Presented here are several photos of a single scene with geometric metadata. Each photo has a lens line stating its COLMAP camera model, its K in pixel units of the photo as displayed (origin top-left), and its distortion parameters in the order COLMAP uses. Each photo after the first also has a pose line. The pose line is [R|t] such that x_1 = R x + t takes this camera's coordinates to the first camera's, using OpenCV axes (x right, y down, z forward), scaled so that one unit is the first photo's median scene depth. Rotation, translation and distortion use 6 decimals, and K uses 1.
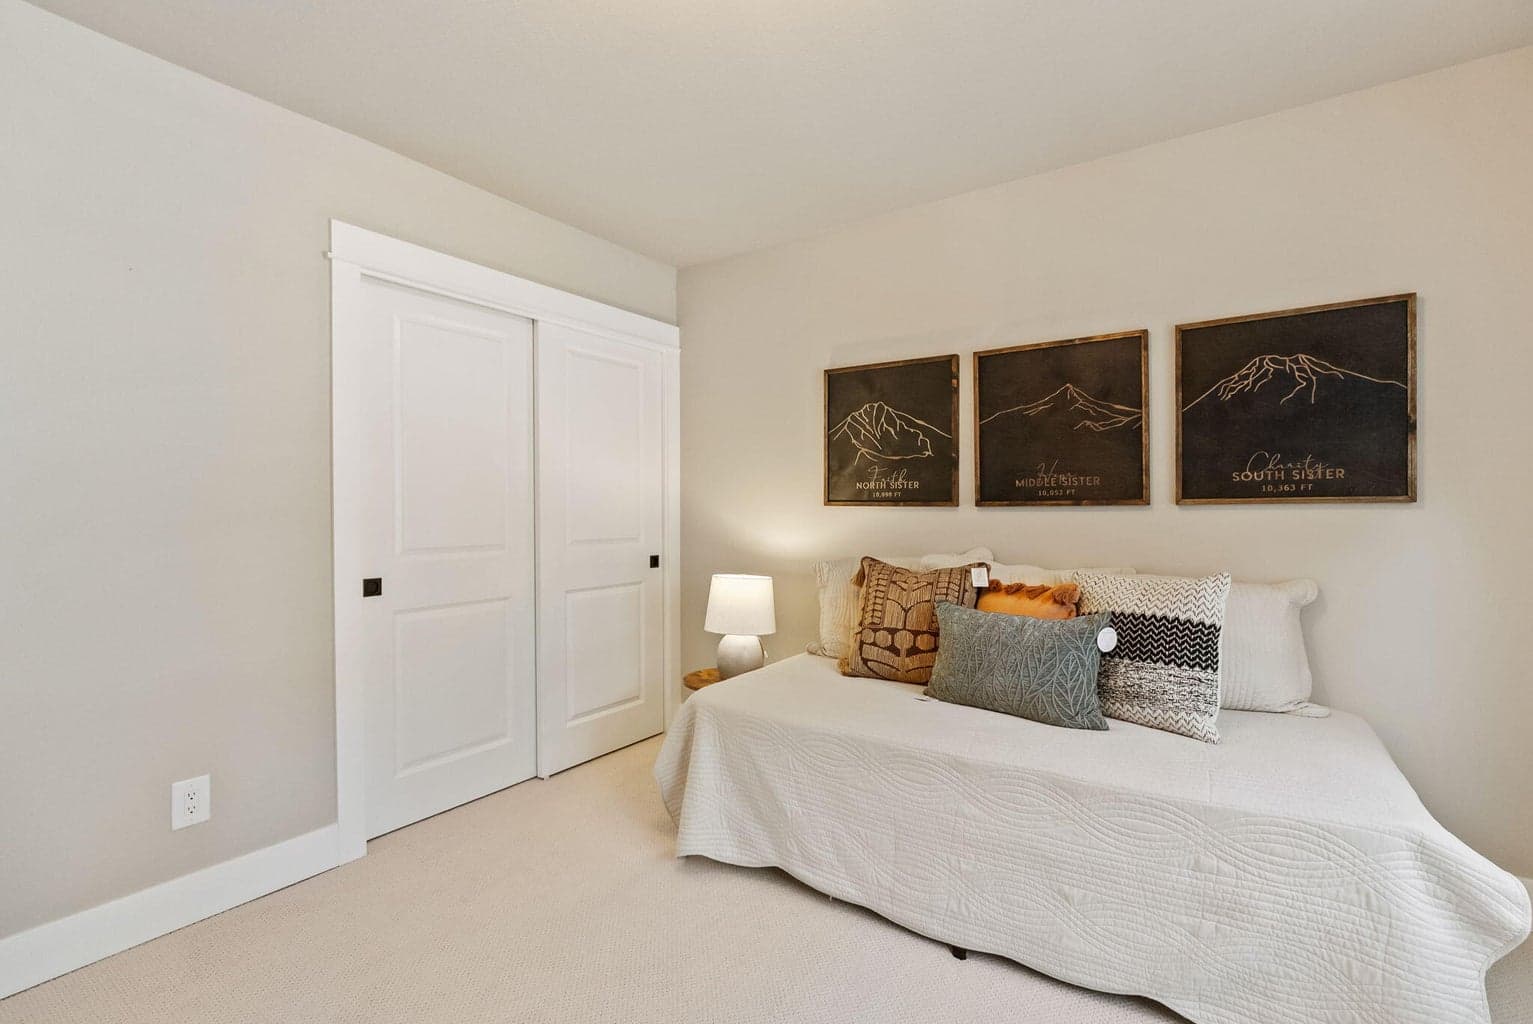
lens RADIAL K [[698.9, 0, 766.8], [0, 698.9, 513.8], [0, 0, 1]] dist [-0.000448, 0.000115]
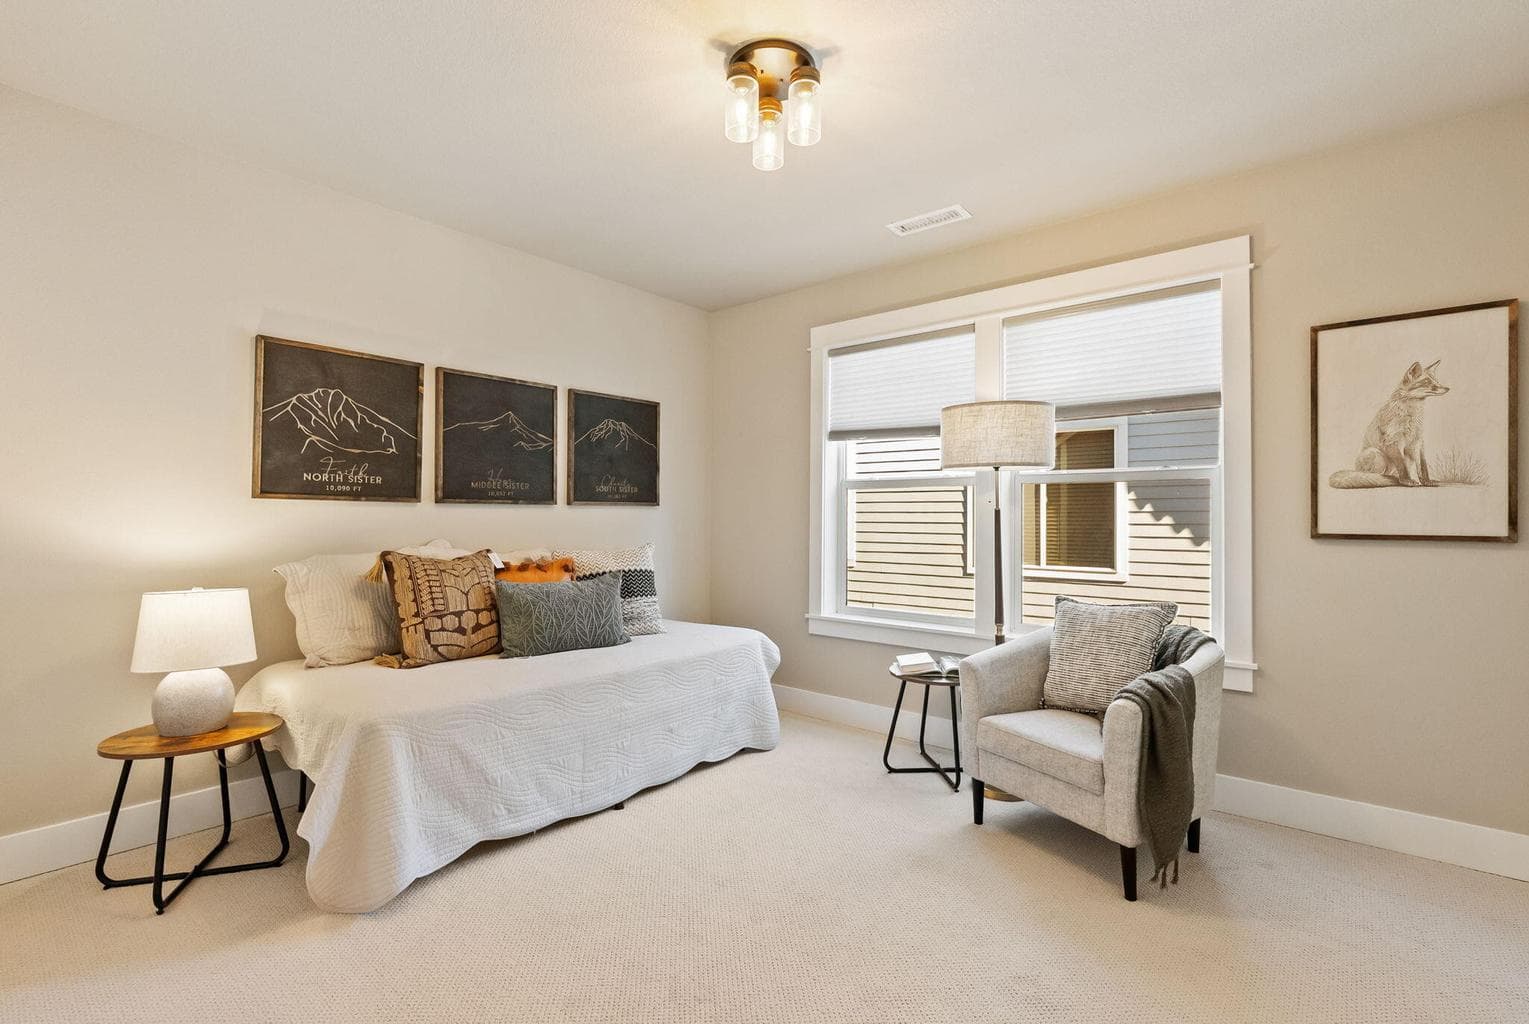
lens RADIAL K [[697.1, 0, 764.8], [0, 697.1, 513.0], [0, 0, 1]] dist [-0.000448, 0.000115]
pose [[0.099977, 0.011655, 0.994921, -0.825269], [0.005819, 0.999907, -0.012298, 0.024261], [-0.994973, 0.007019, 0.099900, 0.391385]]
